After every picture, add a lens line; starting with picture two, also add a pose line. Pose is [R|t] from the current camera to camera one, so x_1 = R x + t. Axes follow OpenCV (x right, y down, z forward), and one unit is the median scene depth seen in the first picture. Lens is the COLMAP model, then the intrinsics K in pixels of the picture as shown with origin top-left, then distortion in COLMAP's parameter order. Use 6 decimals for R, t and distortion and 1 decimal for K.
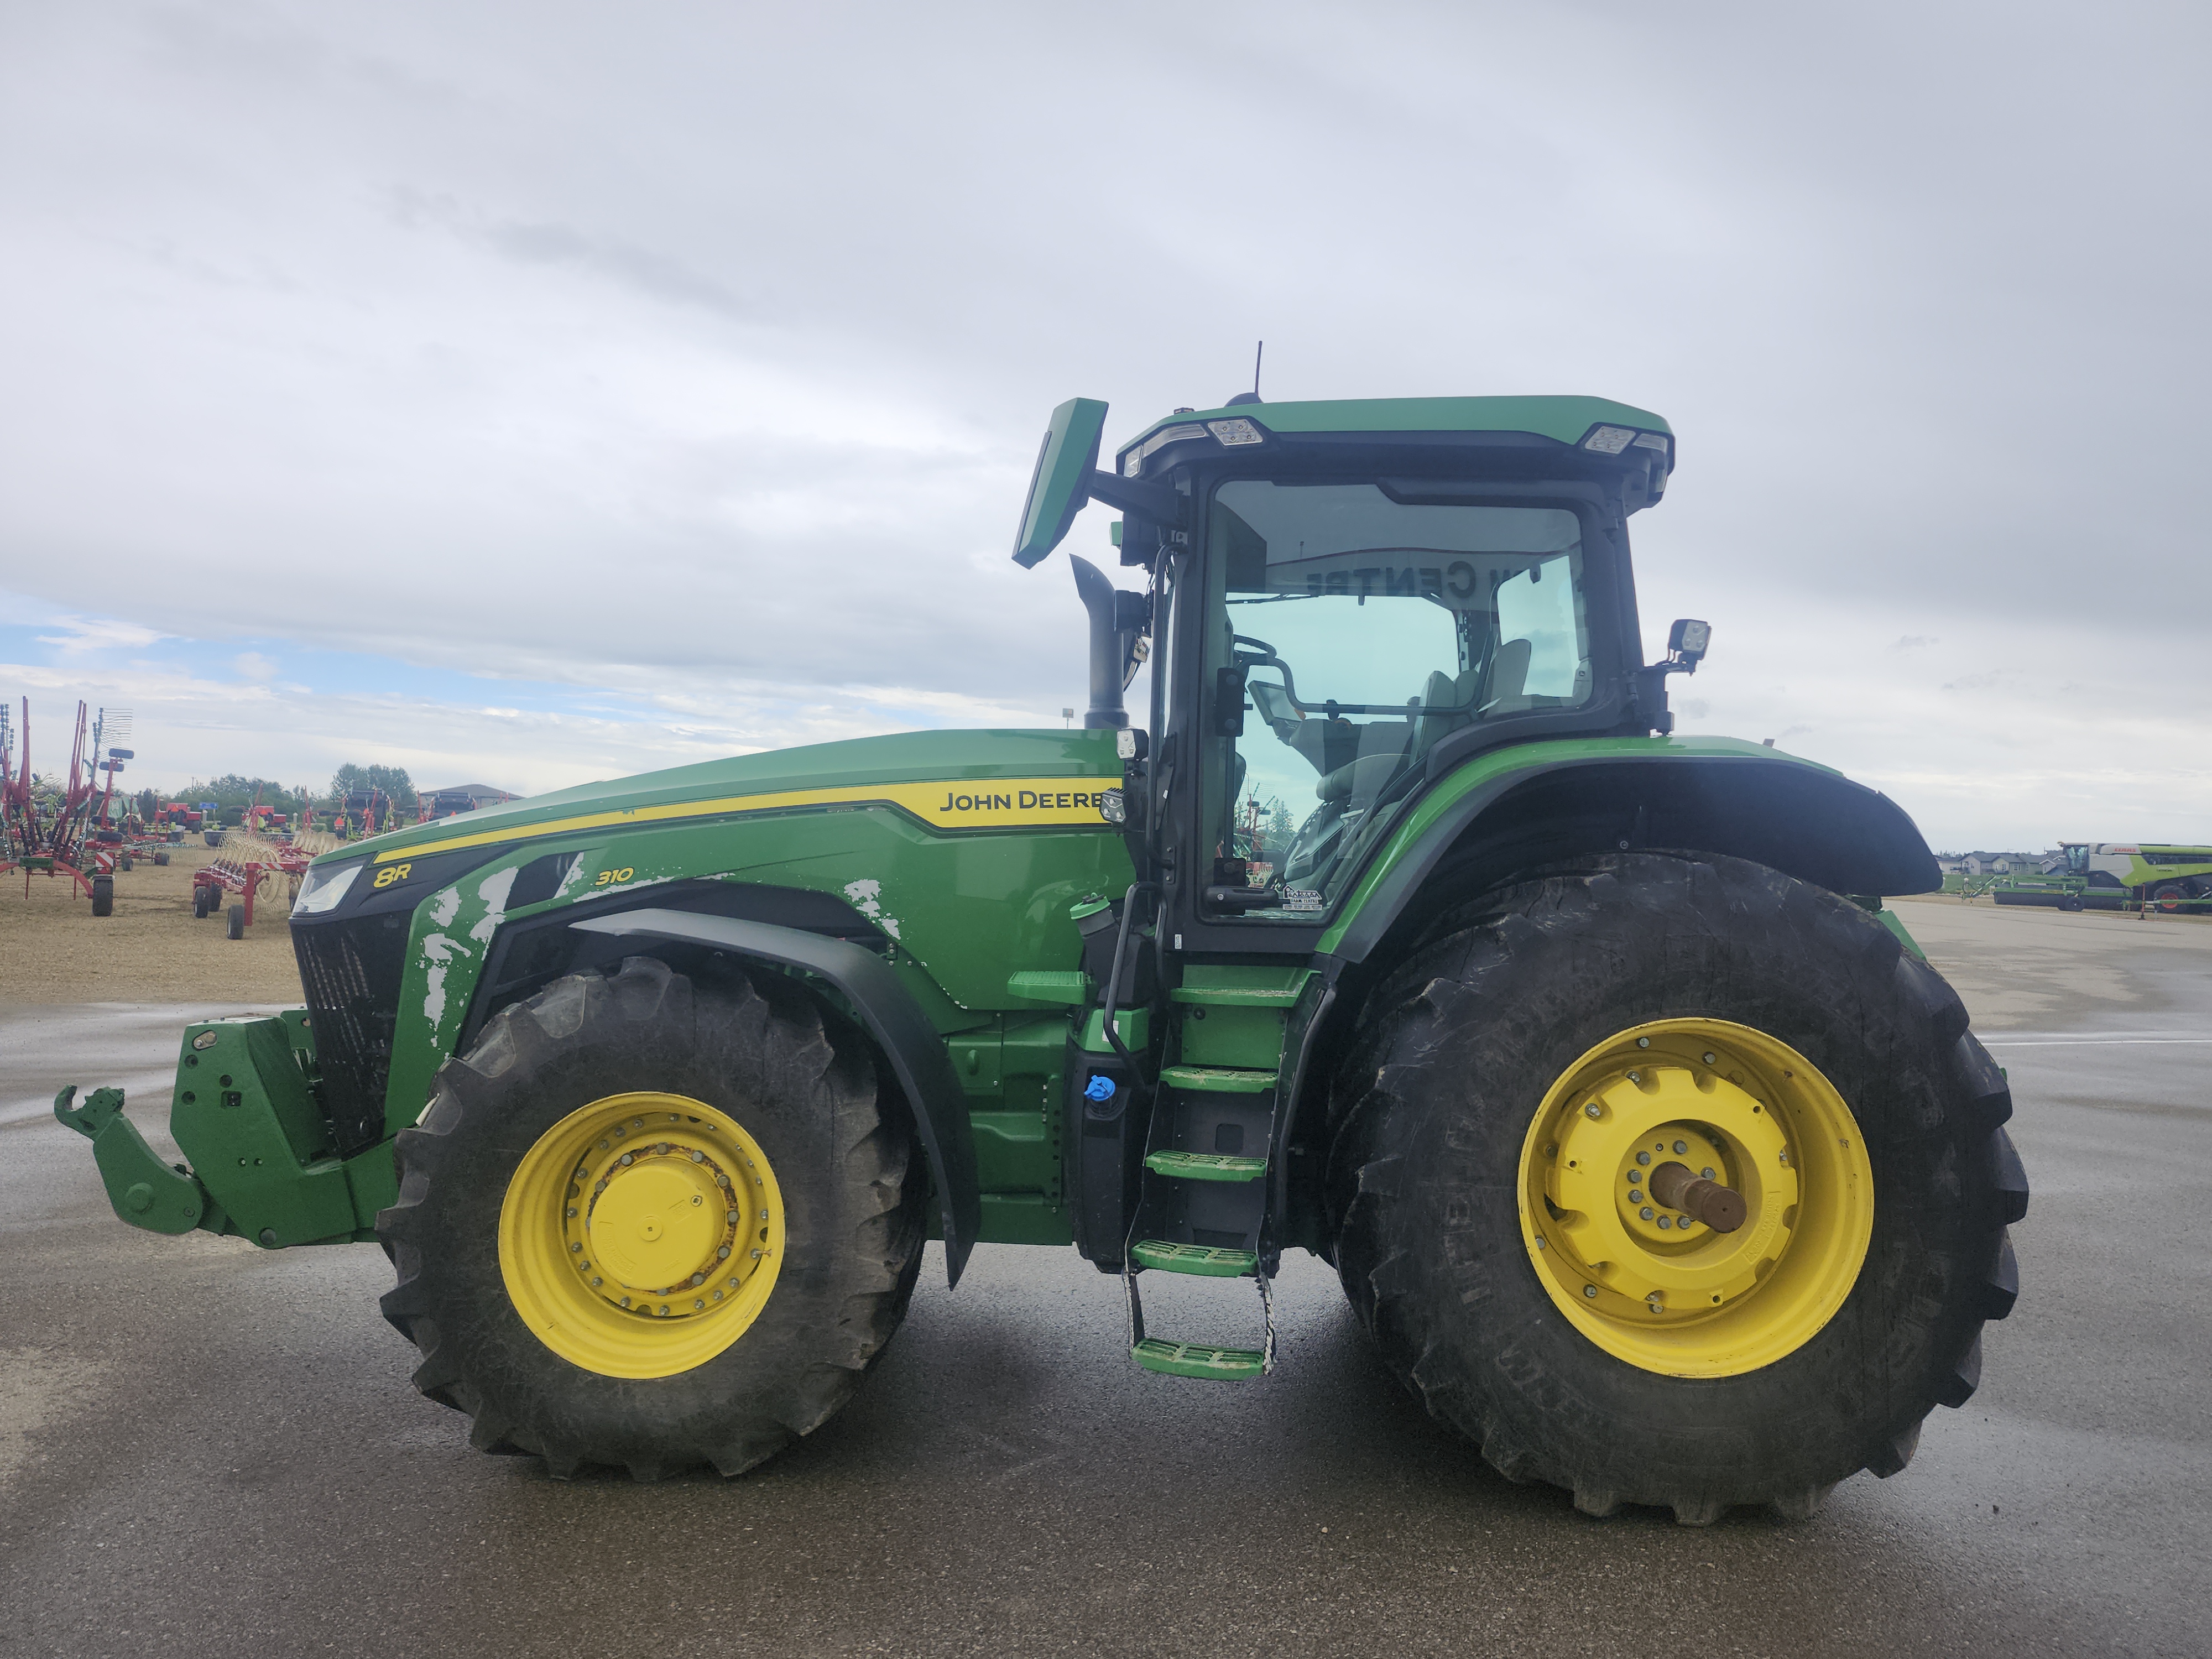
lens RADIAL K [[1494.6, 0, 1111.7], [0, 1494.6, 803.9], [0, 0, 1]] dist [0.093705, -0.133754]
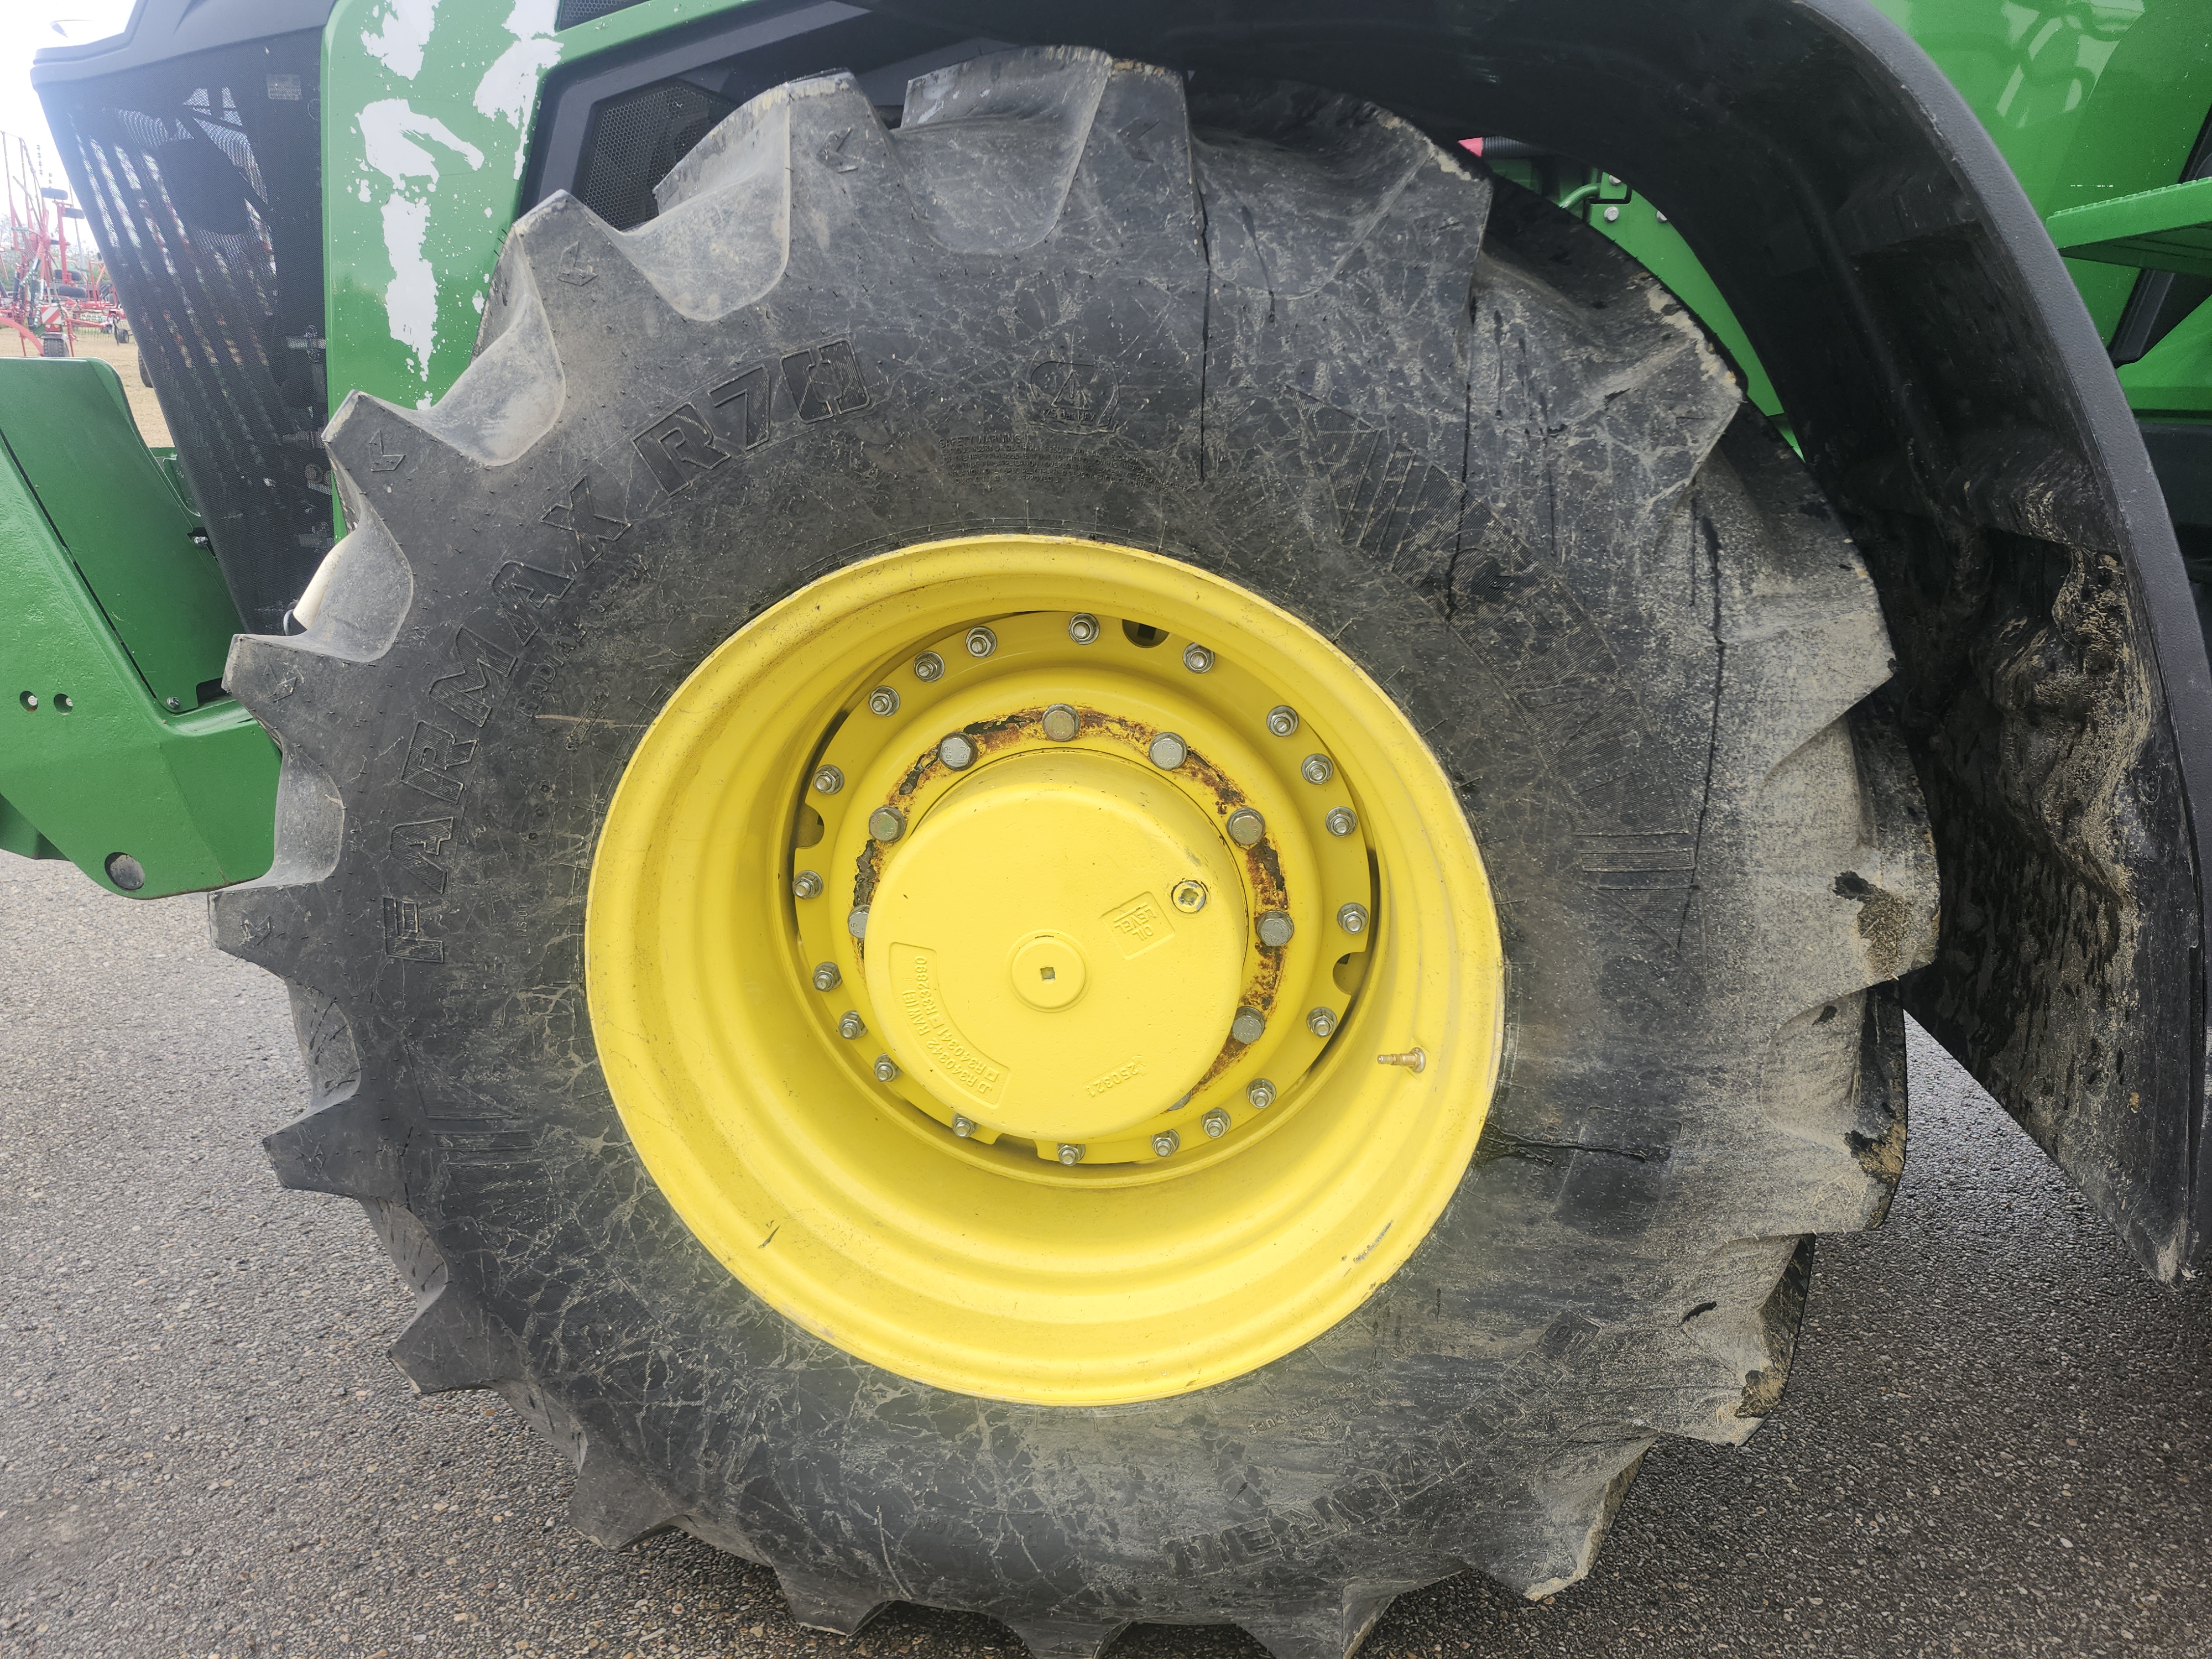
lens RADIAL K [[1495.1, 0, 1116.7], [0, 1495.1, 822.3], [0, 0, 1]] dist [0.087796, -0.094104]
pose [[0.990633, 0.042022, -0.129921, -0.254753], [0.001926, 0.947076, 0.321004, 0.152581], [0.136534, -0.318247, 0.938124, 0.727659]]
